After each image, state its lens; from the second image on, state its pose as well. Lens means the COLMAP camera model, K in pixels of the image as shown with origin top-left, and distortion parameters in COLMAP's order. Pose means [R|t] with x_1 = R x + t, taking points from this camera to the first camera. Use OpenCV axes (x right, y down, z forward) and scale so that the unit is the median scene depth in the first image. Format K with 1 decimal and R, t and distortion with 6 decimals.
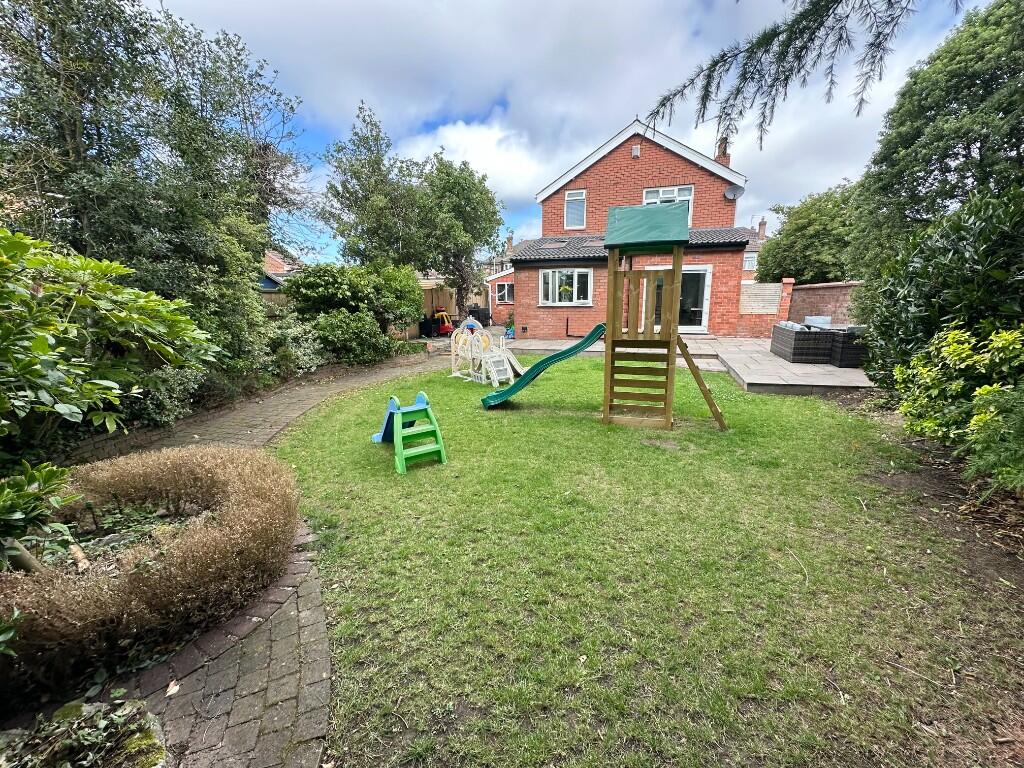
lens RADIAL K [[408.9, 0, 516.6], [0, 408.9, 384.4], [0, 0, 1]] dist [-0.002398, -0.000594]
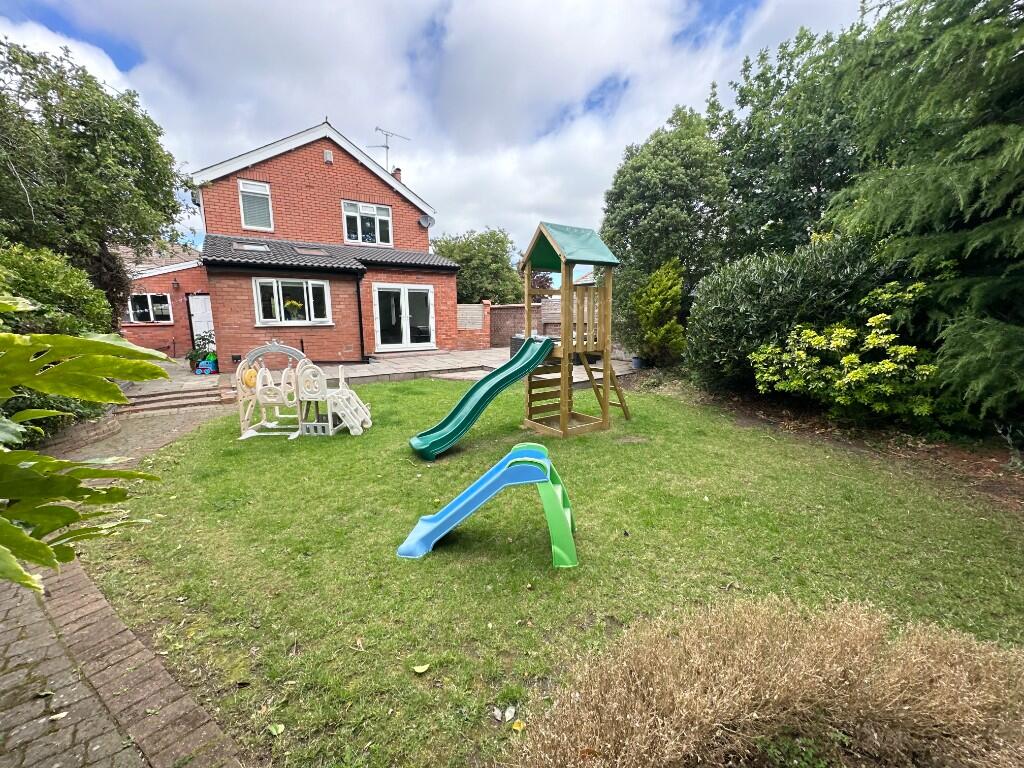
lens RADIAL K [[408.9, 0, 514.1], [0, 408.9, 382.0], [0, 0, 1]] dist [-0.002398, -0.000594]
pose [[0.608064, -0.122669, 0.784354, -0.263651], [0.165046, 0.985937, 0.026245, -0.036060], [-0.776543, 0.113496, 0.619758, 0.198023]]
